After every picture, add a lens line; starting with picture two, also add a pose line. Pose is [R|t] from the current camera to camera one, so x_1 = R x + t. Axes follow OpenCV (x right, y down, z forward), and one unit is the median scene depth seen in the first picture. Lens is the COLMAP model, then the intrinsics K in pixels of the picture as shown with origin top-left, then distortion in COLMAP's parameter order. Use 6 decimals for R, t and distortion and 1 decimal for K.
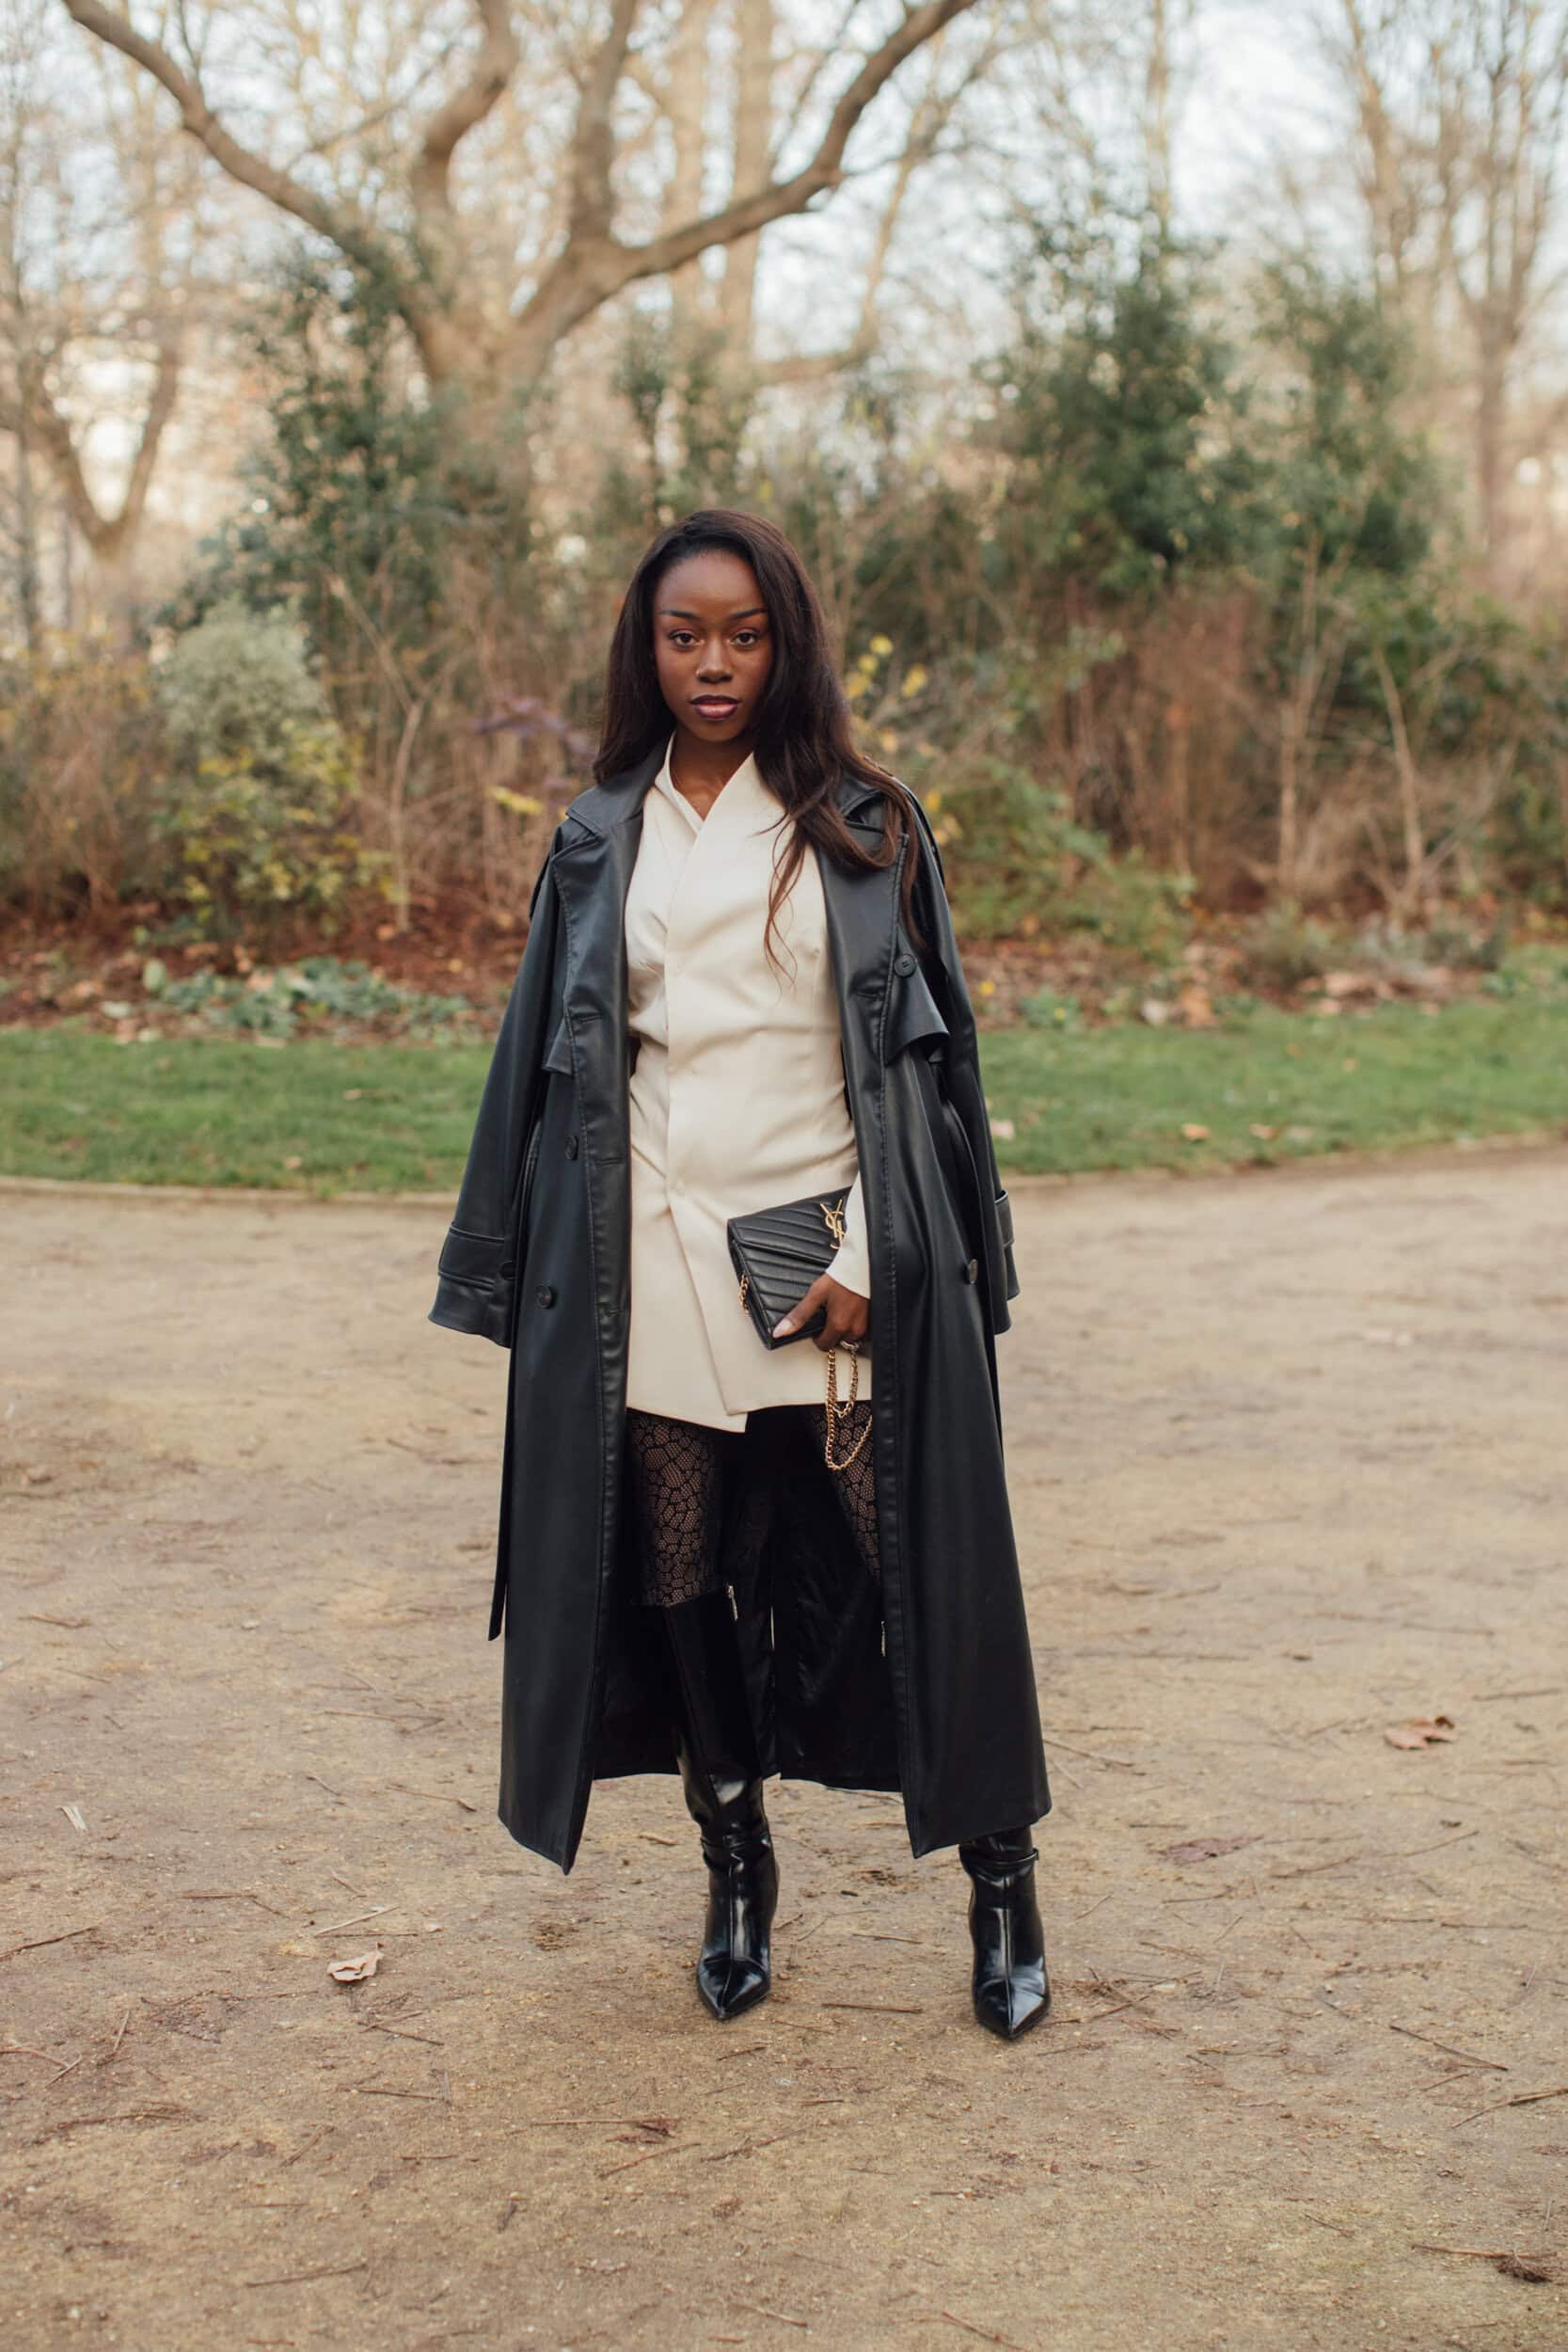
lens RADIAL K [[3615.3, 0, 777.1], [0, 3615.3, 1031.4], [0, 0, 1]] dist [-0.117840, 0.128850]
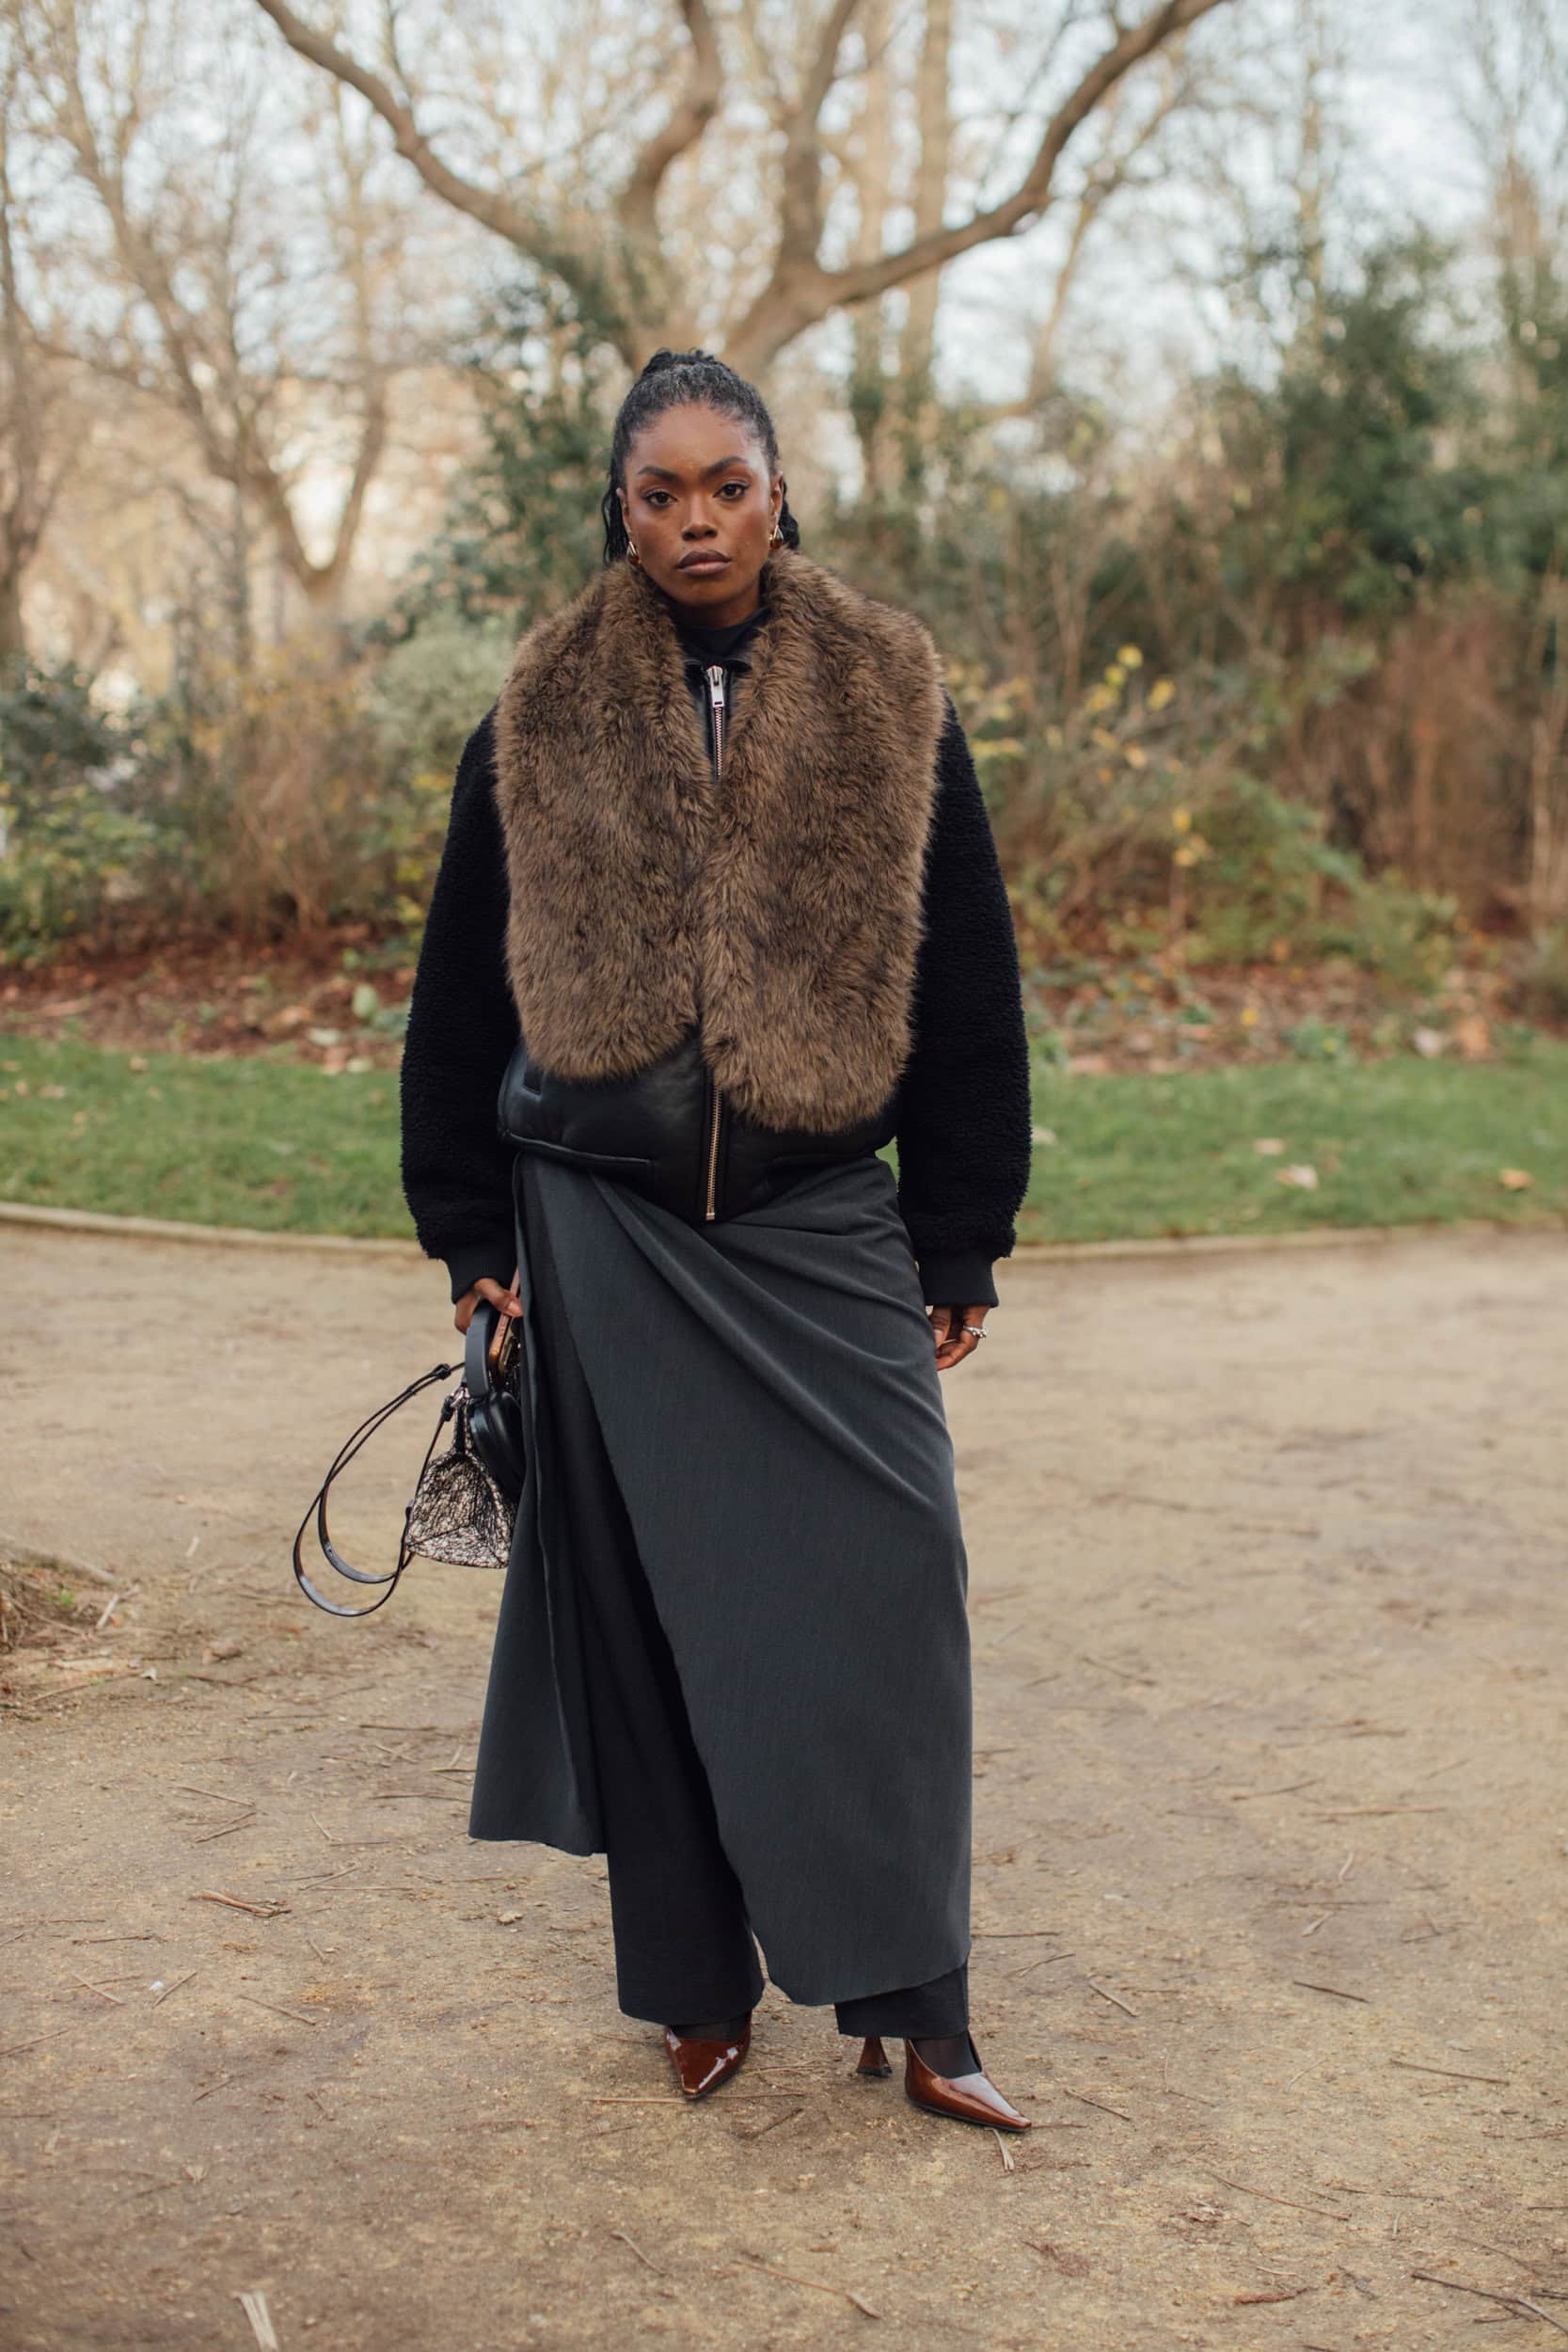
lens RADIAL K [[3303.1, 0, 759.2], [0, 3303.1, 960.1], [0, 0, 1]] dist [-0.120719, 0.100909]
pose [[0.998747, 0.001585, -0.050016, -0.024798], [-0.002902, 0.999651, -0.026274, -0.003711], [0.049957, 0.026387, 0.998403, 0.133138]]
